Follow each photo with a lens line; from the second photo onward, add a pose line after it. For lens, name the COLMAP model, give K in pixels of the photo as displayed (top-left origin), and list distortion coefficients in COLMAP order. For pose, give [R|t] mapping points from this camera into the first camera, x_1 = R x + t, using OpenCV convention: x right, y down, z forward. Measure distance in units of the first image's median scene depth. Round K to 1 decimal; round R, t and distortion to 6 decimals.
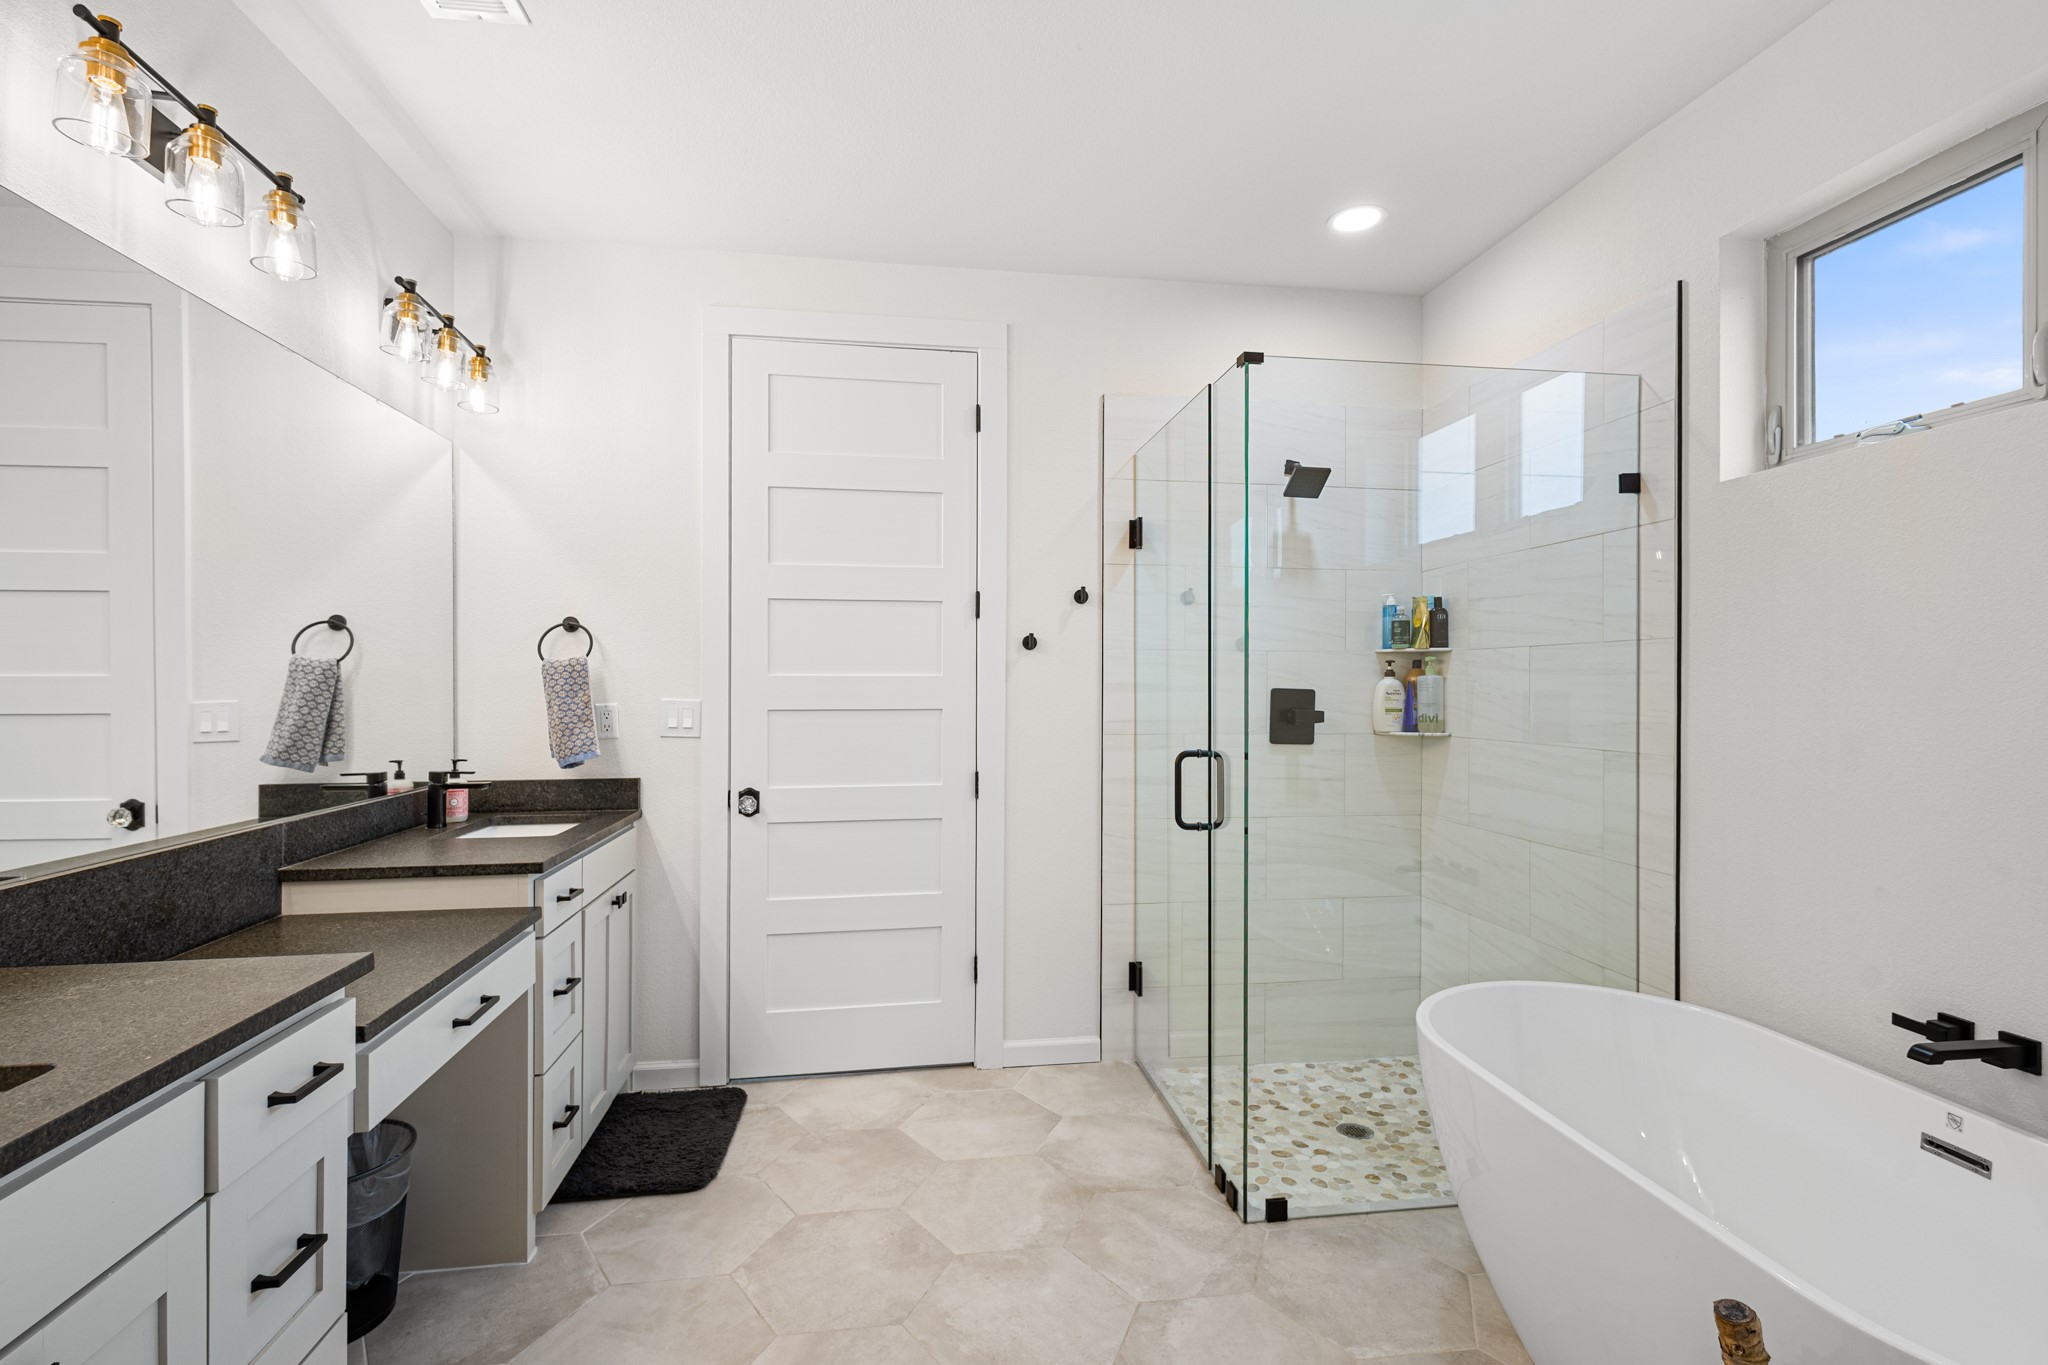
lens RADIAL K [[943.6, 0, 1015.7], [0, 943.6, 684.2], [0, 0, 1]] dist [0.008091, -0.001125]
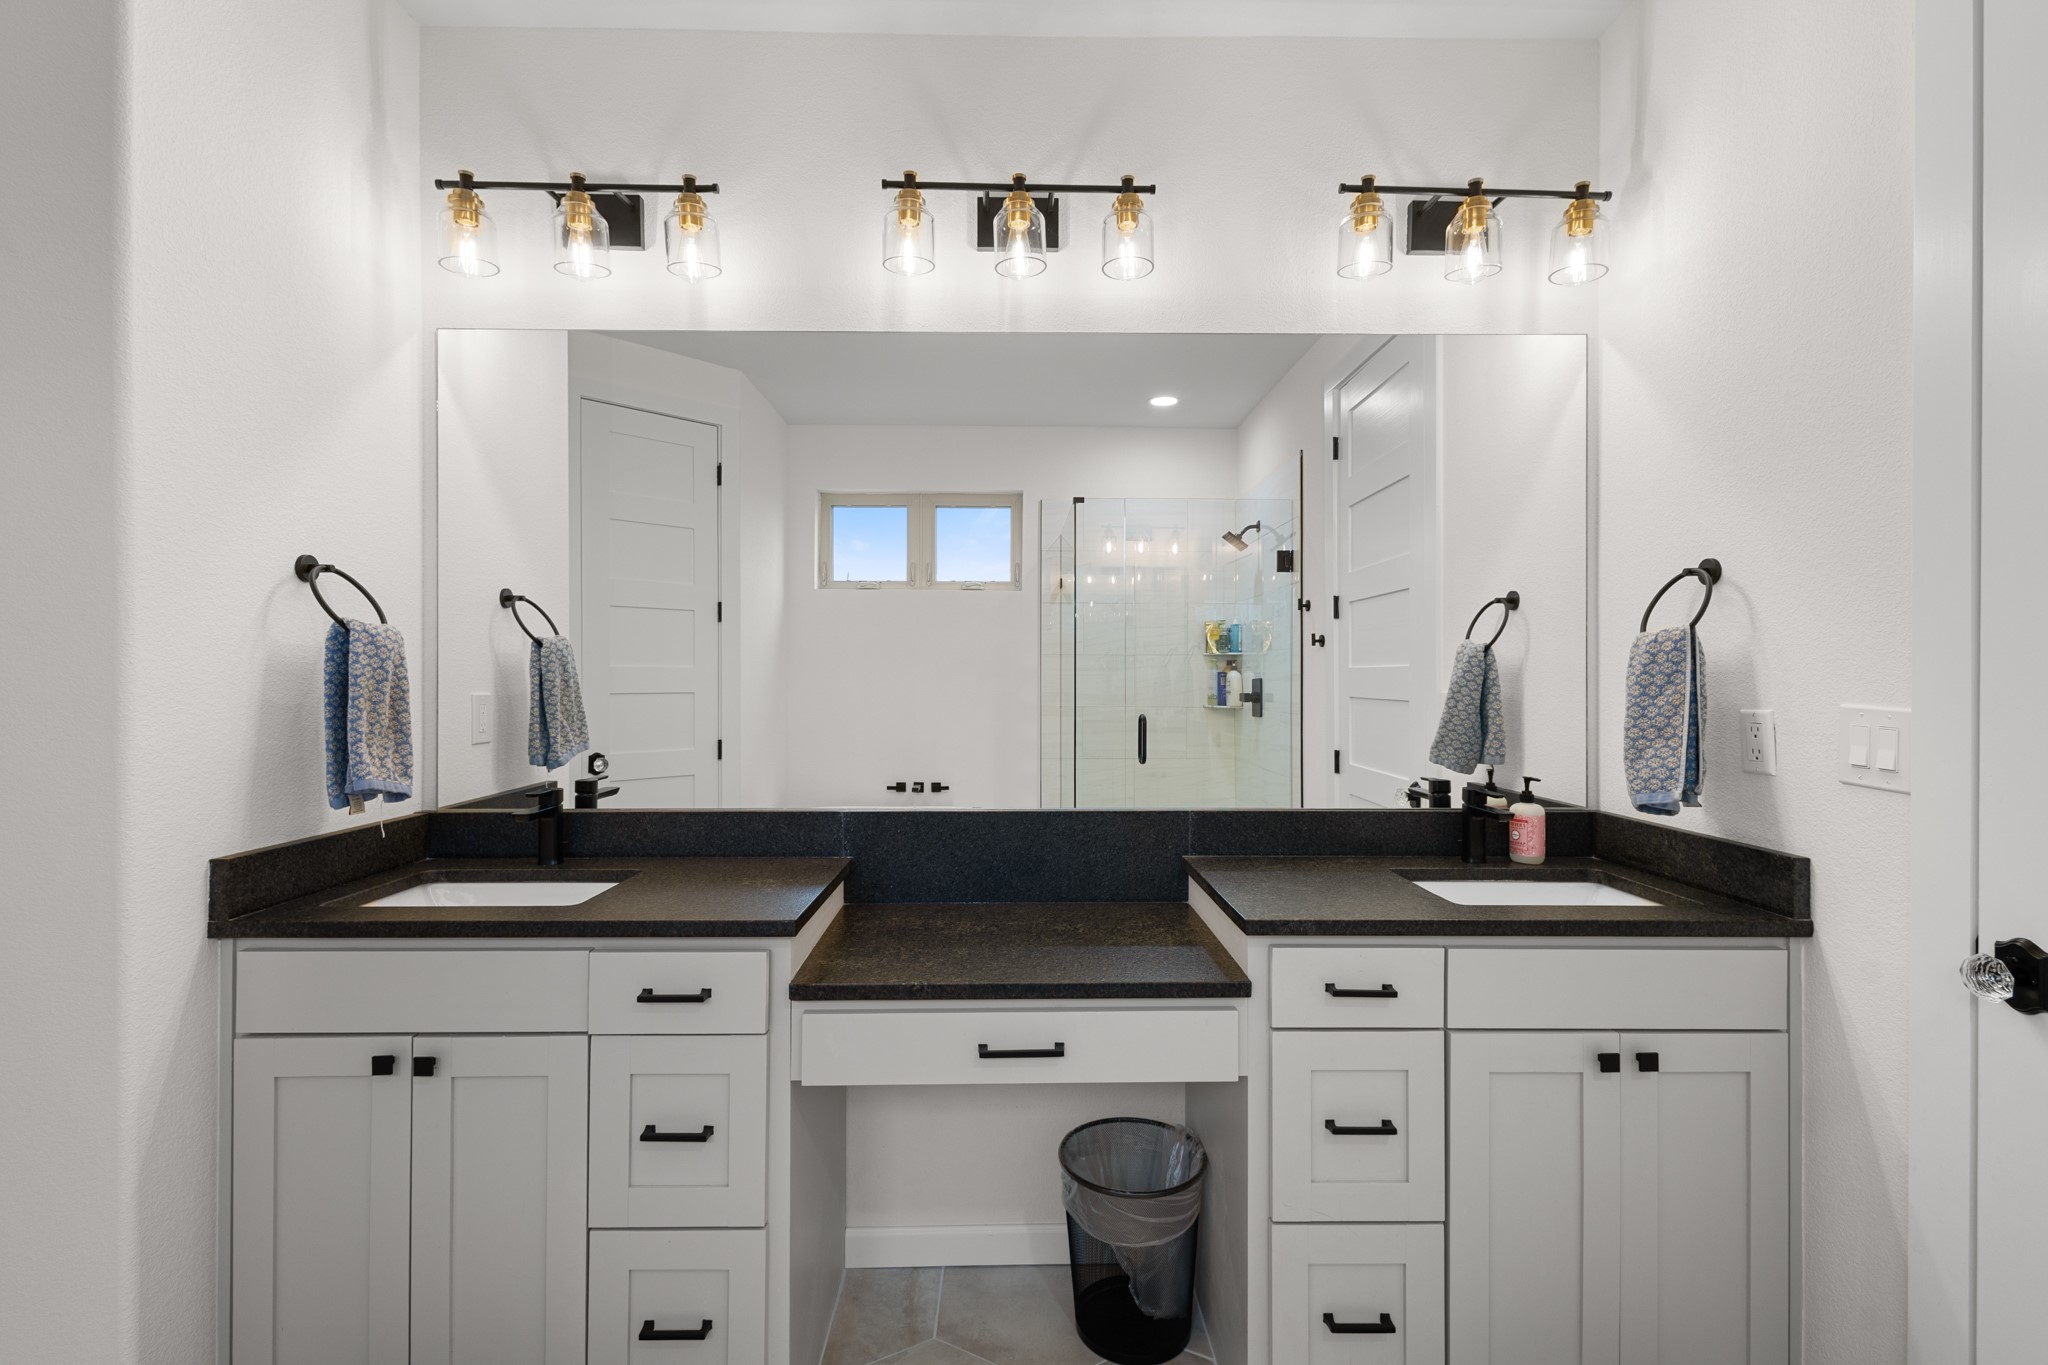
lens RADIAL K [[943.6, 0, 1015.7], [0, 943.6, 684.2], [0, 0, 1]] dist [0.008091, -0.001125]
pose [[-0.122181, 0.010376, -0.992454, 0.172435], [-0.003944, 0.999932, 0.010940, 0.001760], [0.992500, 0.005251, -0.122131, 0.684833]]
